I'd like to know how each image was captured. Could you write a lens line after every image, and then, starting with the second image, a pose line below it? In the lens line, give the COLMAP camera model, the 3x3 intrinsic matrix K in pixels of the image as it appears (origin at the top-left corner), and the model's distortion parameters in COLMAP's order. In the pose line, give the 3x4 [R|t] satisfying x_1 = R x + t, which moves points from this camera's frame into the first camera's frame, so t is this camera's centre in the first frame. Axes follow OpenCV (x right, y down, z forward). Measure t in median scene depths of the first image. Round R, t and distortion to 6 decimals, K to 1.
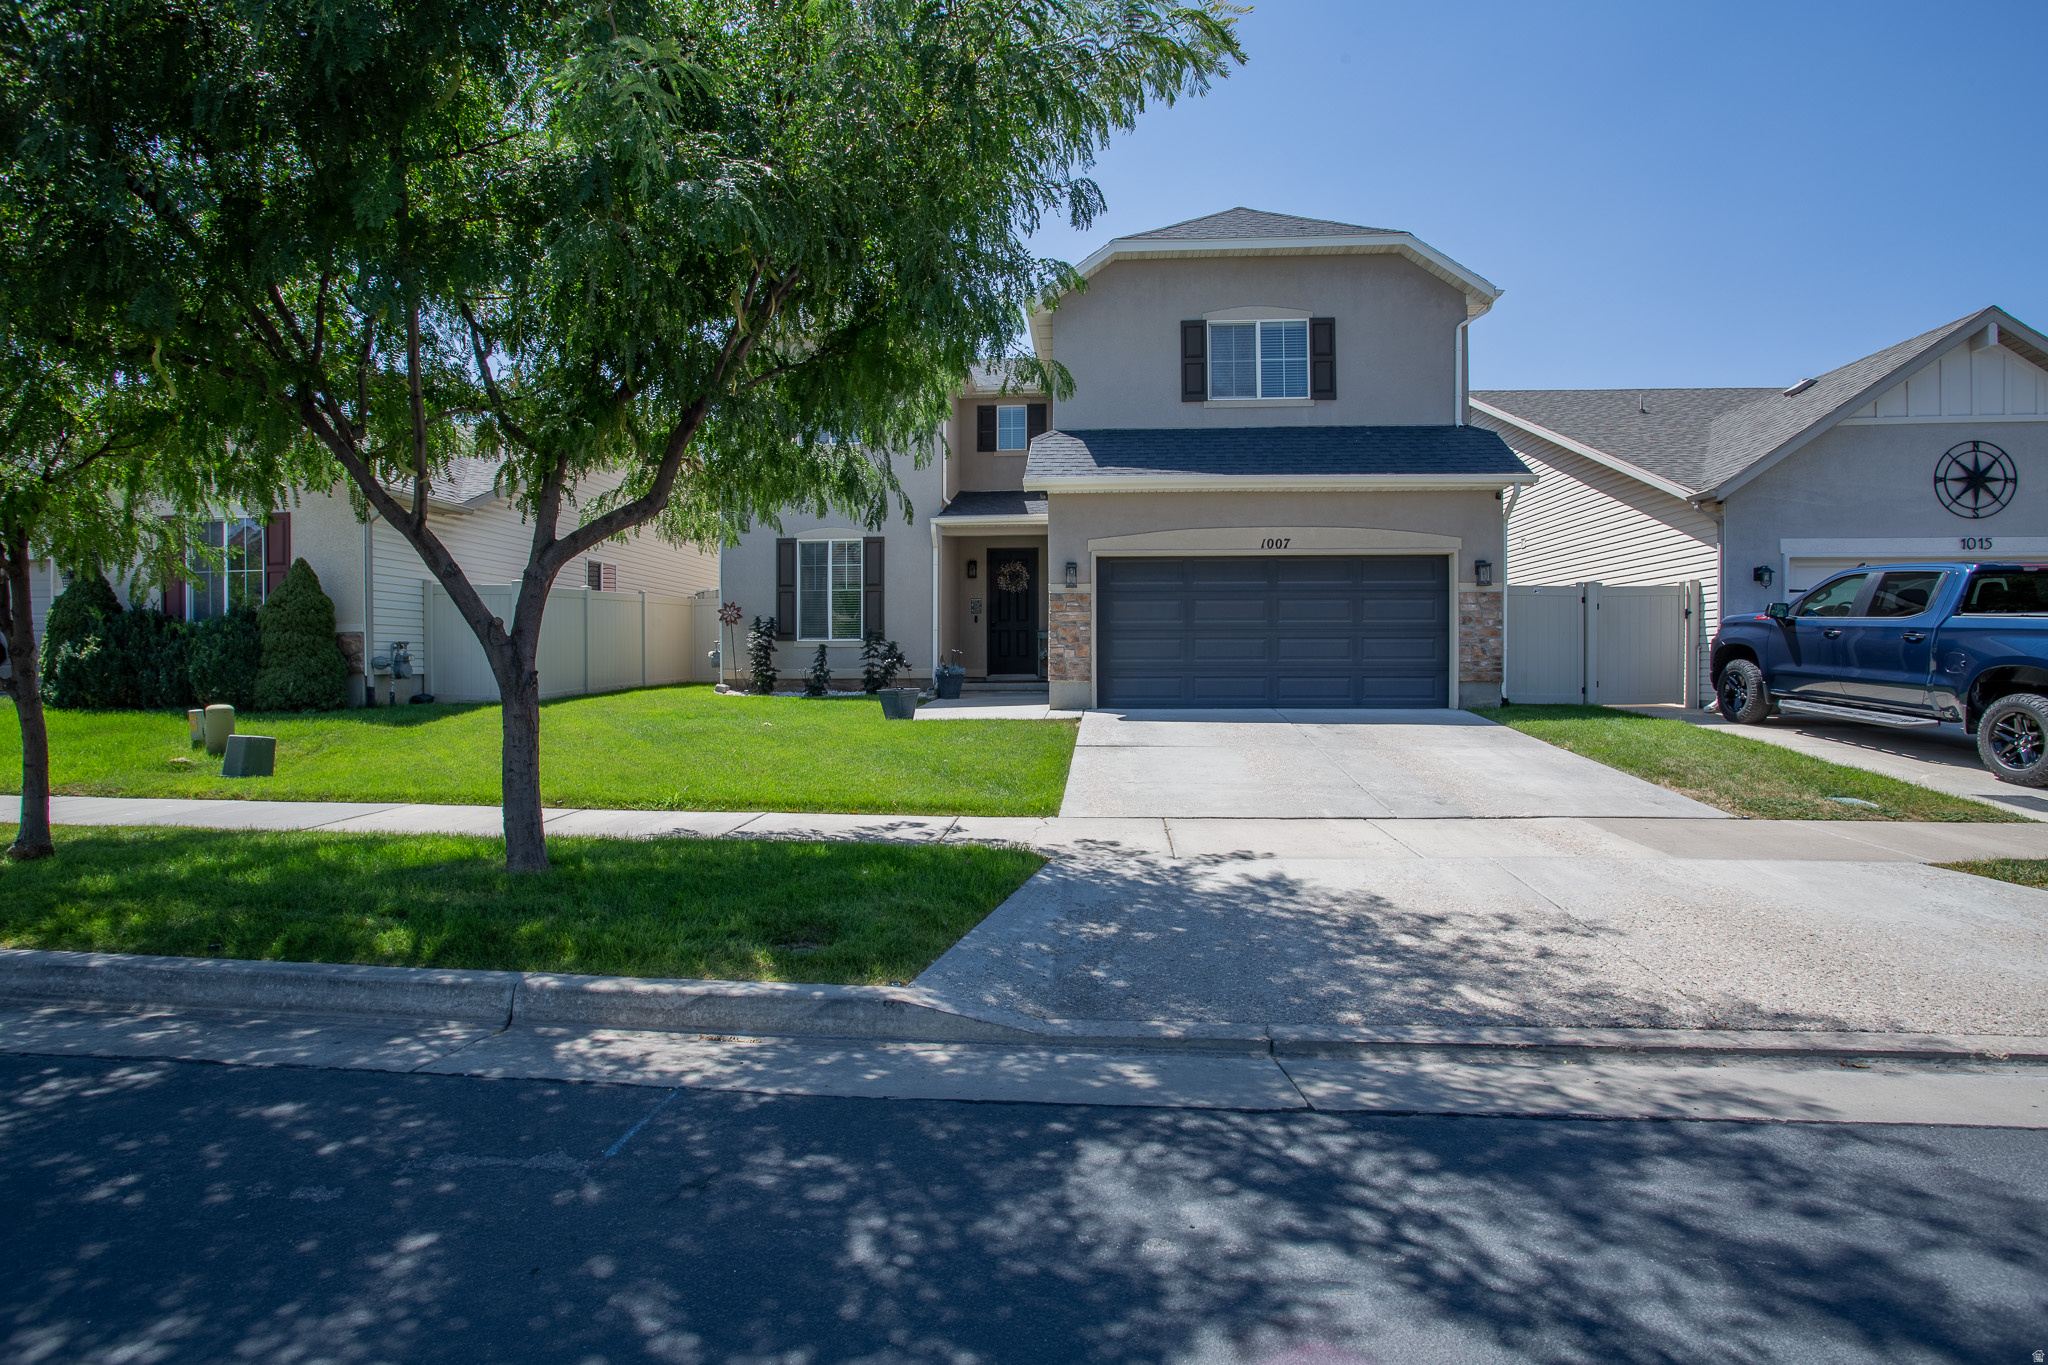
lens RADIAL K [[1000.6, 0, 1016.0], [0, 1000.6, 674.2], [0, 0, 1]] dist [-0.079098, 0.036518]
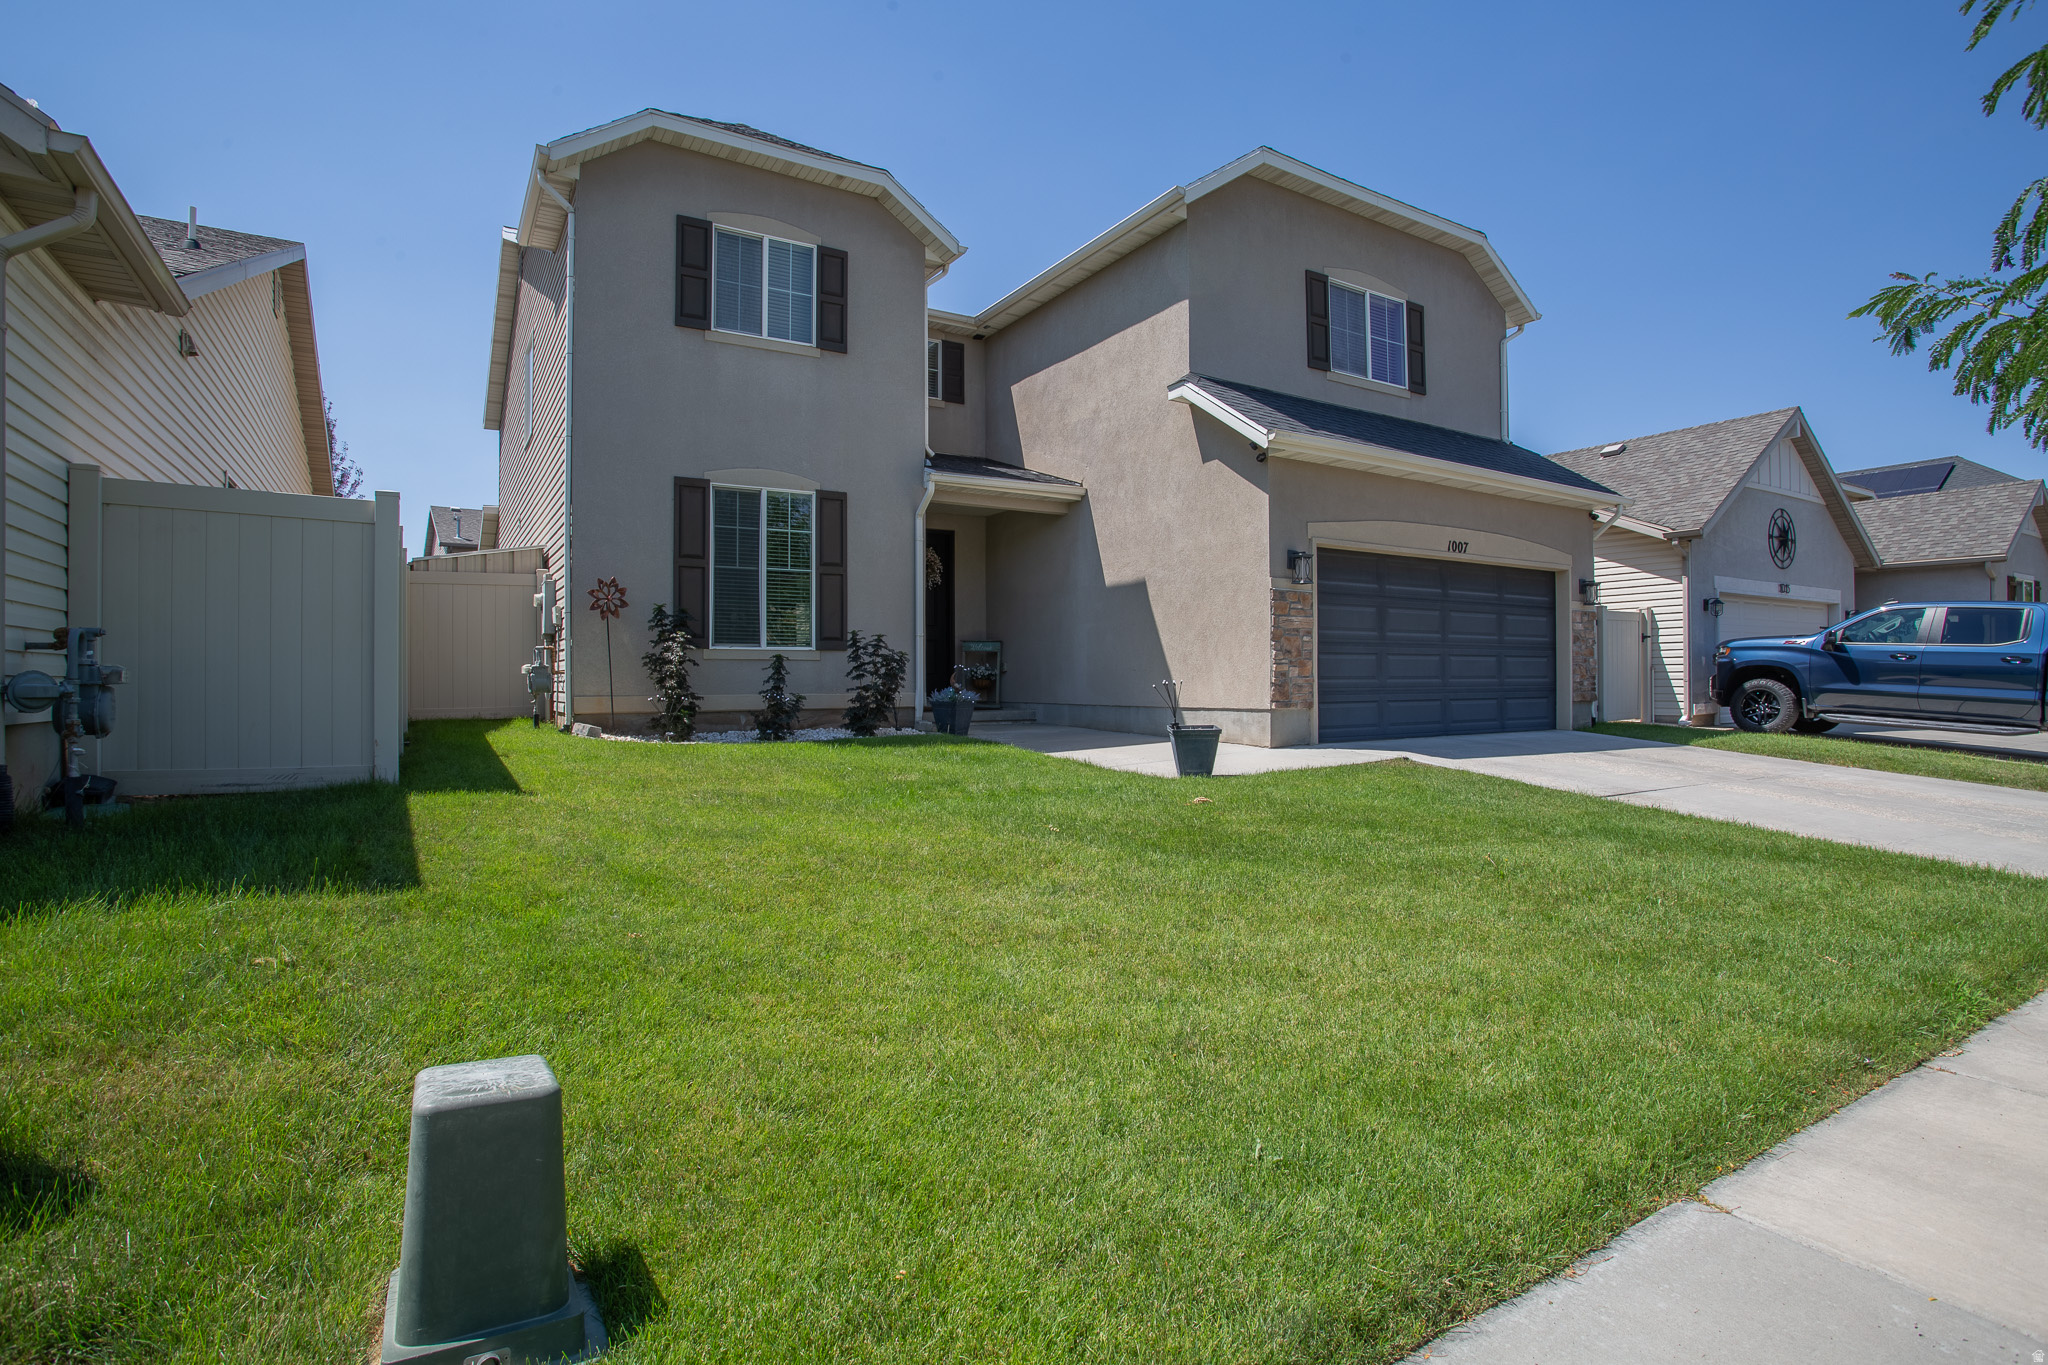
lens RADIAL K [[1000.6, 0, 1016.0], [0, 1000.6, 674.2], [0, 0, 1]] dist [-0.079098, 0.036518]
pose [[0.808059, 0.002261, 0.589098, -0.550084], [0.007260, 0.999878, -0.013795, -0.010072], [-0.589057, 0.015424, 0.807944, 0.518801]]
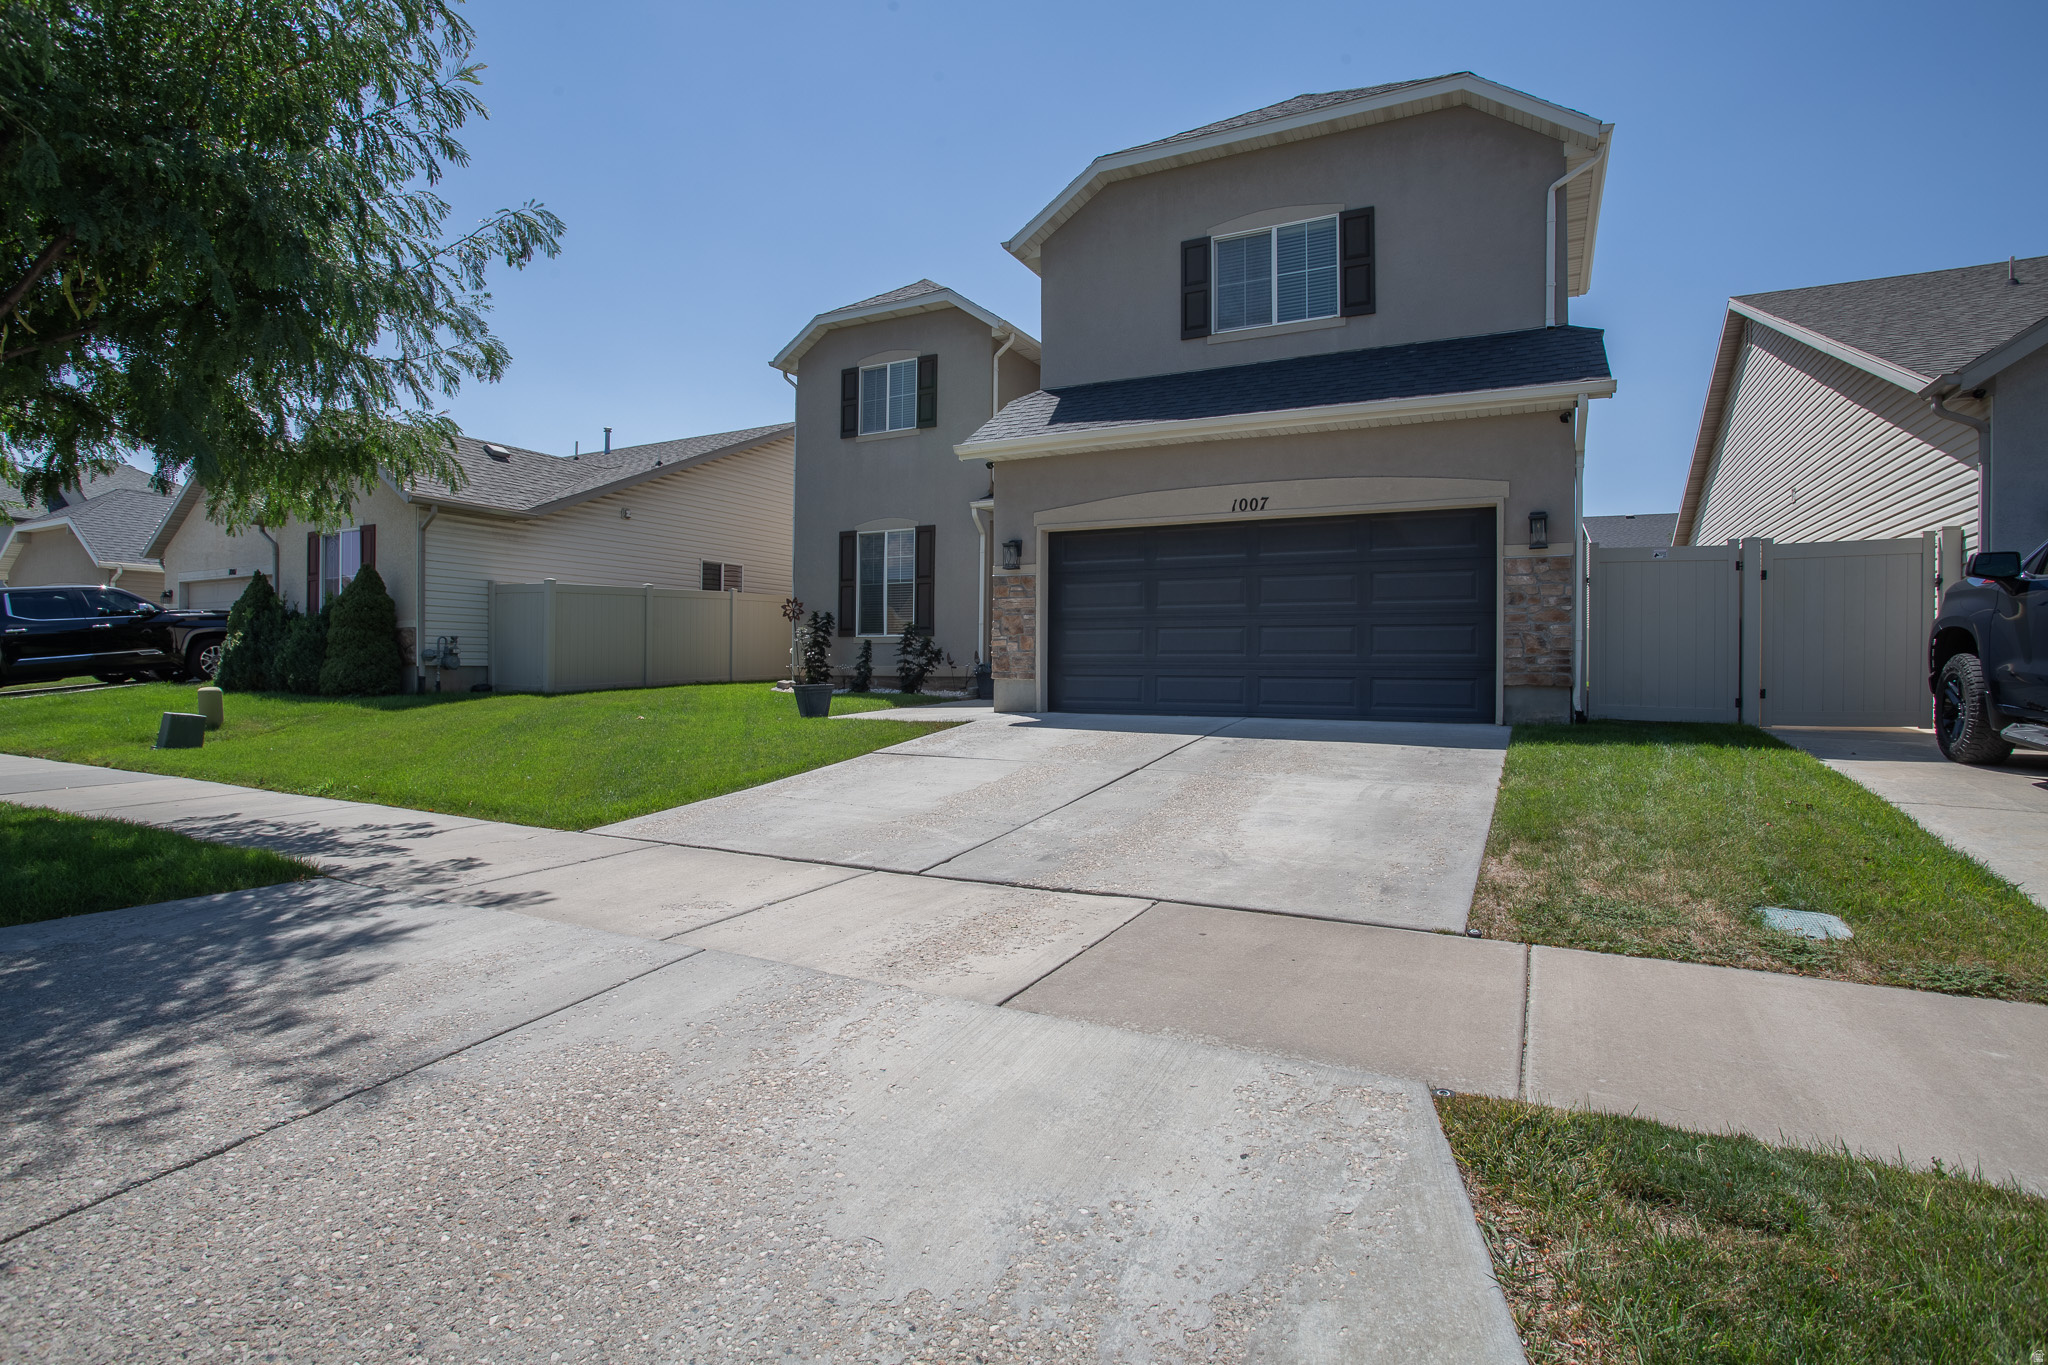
lens RADIAL K [[1000.6, 0, 1016.0], [0, 1000.6, 674.2], [0, 0, 1]] dist [-0.079098, 0.036518]
pose [[0.924360, 0.010102, -0.381389, 0.380622], [-0.012460, 0.999915, -0.003713, 0.005914], [0.381319, 0.008184, 0.924407, 0.210336]]
